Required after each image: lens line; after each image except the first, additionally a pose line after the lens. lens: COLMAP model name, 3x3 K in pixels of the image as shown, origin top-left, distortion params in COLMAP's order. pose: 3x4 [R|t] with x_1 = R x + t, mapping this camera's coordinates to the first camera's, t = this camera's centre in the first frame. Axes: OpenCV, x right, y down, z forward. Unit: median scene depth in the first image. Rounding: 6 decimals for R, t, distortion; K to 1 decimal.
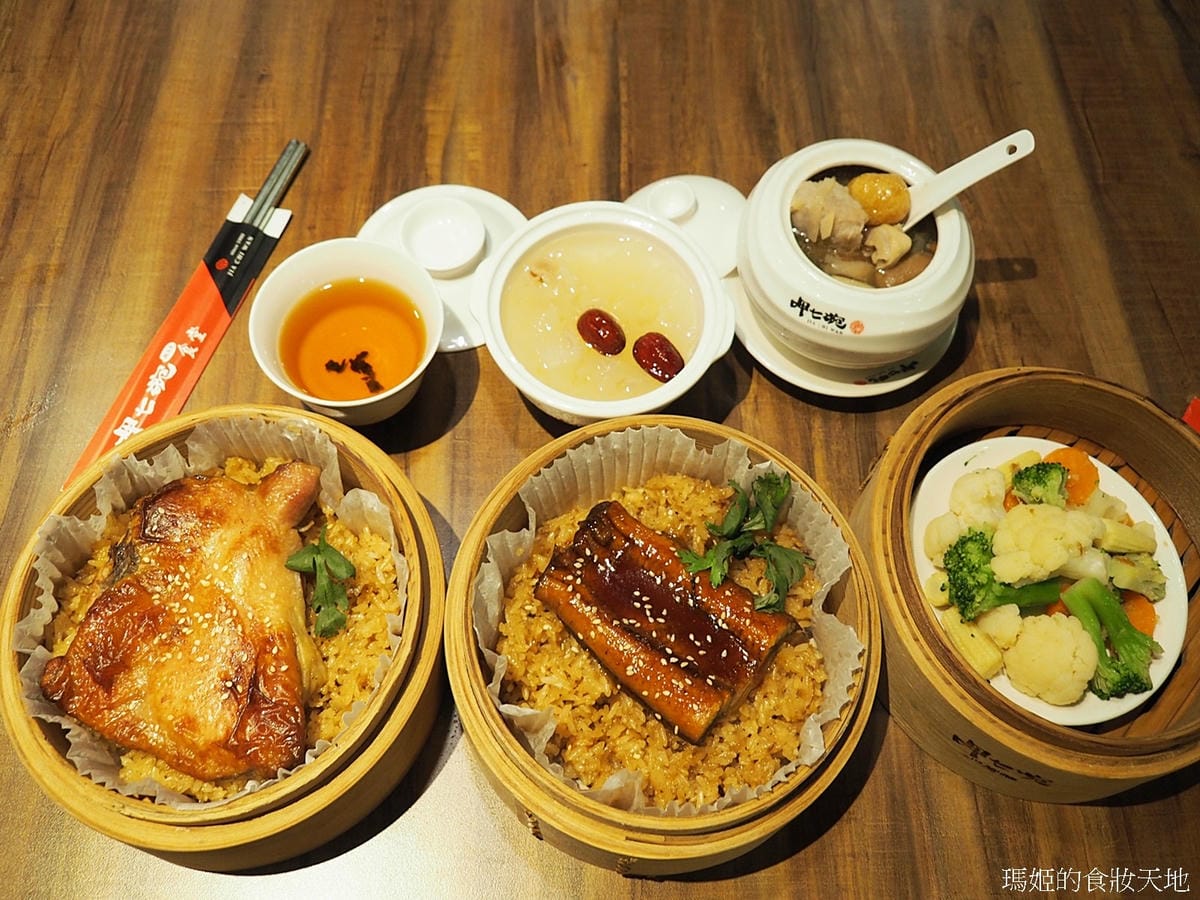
lens RADIAL K [[816.5, 0, 609.5], [0, 816.5, 449.8], [0, 0, 1]] dist [-0.021427, 0.000423]
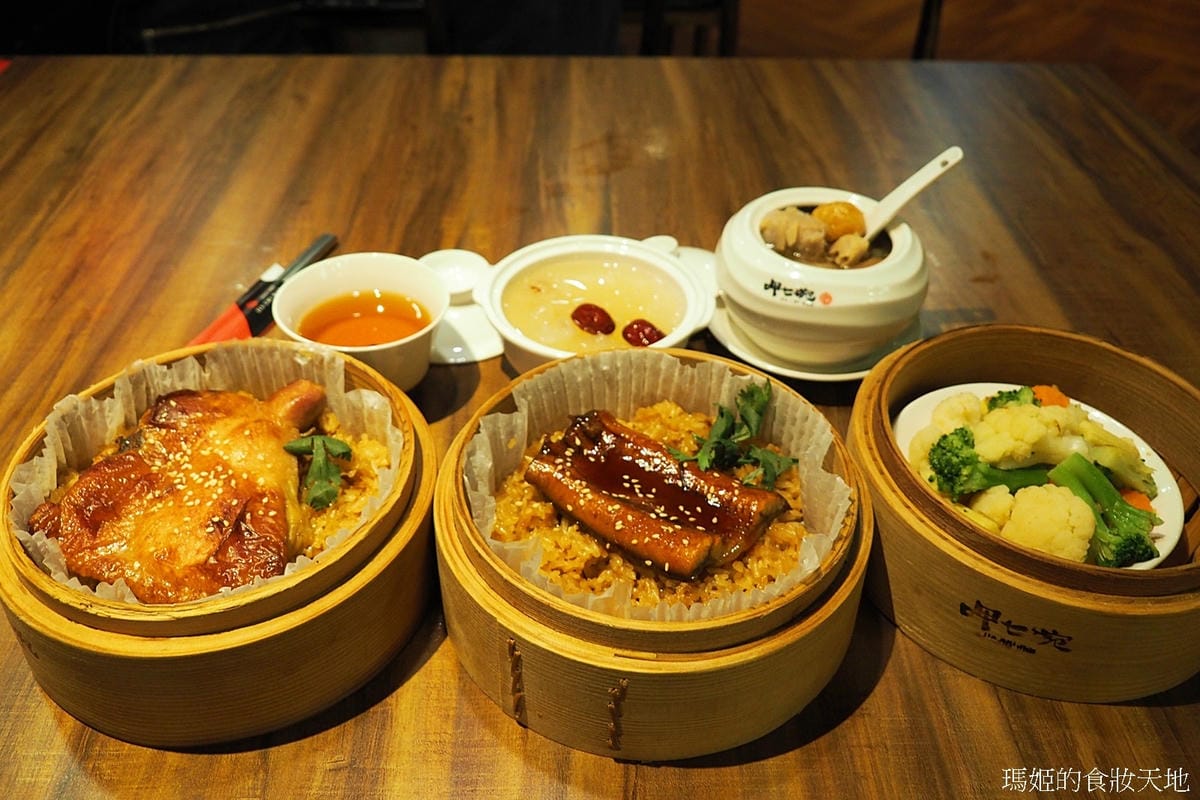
lens RADIAL K [[808.7, 0, 600.0], [0, 808.7, 400.0], [0, 0, 1]] dist [-0.019479, -0.001544]
pose [[0.999870, -0.011367, -0.011416, 0.013992], [0.006933, 0.943255, -0.331996, 0.425895], [0.014542, 0.331874, 0.943212, 0.022076]]
